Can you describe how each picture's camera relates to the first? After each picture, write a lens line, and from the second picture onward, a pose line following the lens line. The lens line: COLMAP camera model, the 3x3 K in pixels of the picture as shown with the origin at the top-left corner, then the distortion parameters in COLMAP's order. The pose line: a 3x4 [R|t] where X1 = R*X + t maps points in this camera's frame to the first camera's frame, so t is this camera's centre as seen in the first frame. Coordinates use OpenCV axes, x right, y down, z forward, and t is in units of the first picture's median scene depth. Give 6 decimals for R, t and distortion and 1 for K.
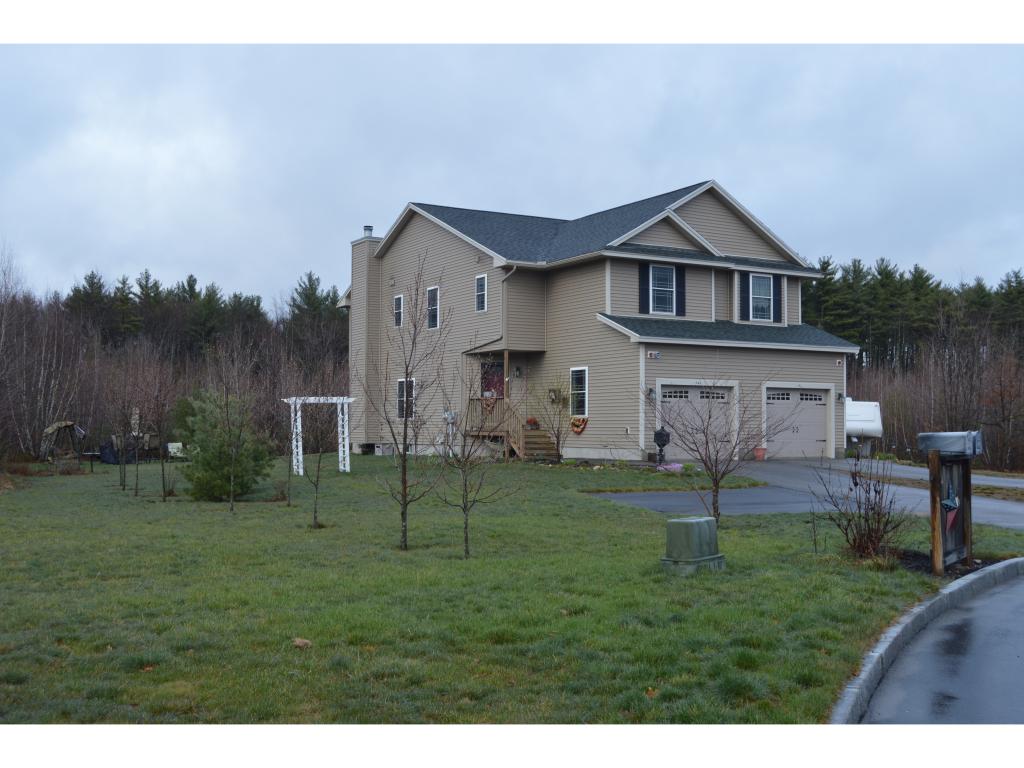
lens RADIAL K [[1144.8, 0, 512.0], [0, 1144.8, 384.0], [0, 0, 1]] dist [-0.003523, -0.004243]
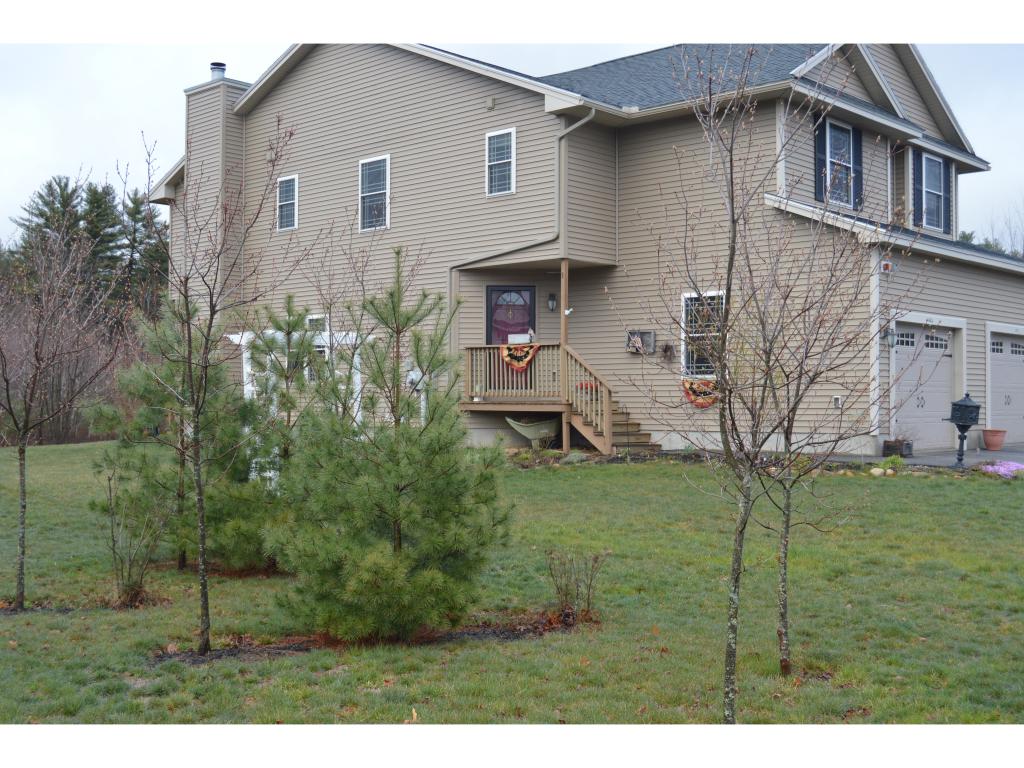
lens RADIAL K [[1174.5, 0, 512.0], [0, 1174.5, 384.0], [0, 0, 1]] dist [-0.007980, 0.012162]
pose [[0.953107, 0.001805, 0.302630, -0.208555], [-0.008894, 0.999717, 0.022048, 0.019094], [-0.302504, -0.023706, 0.952853, 0.461286]]
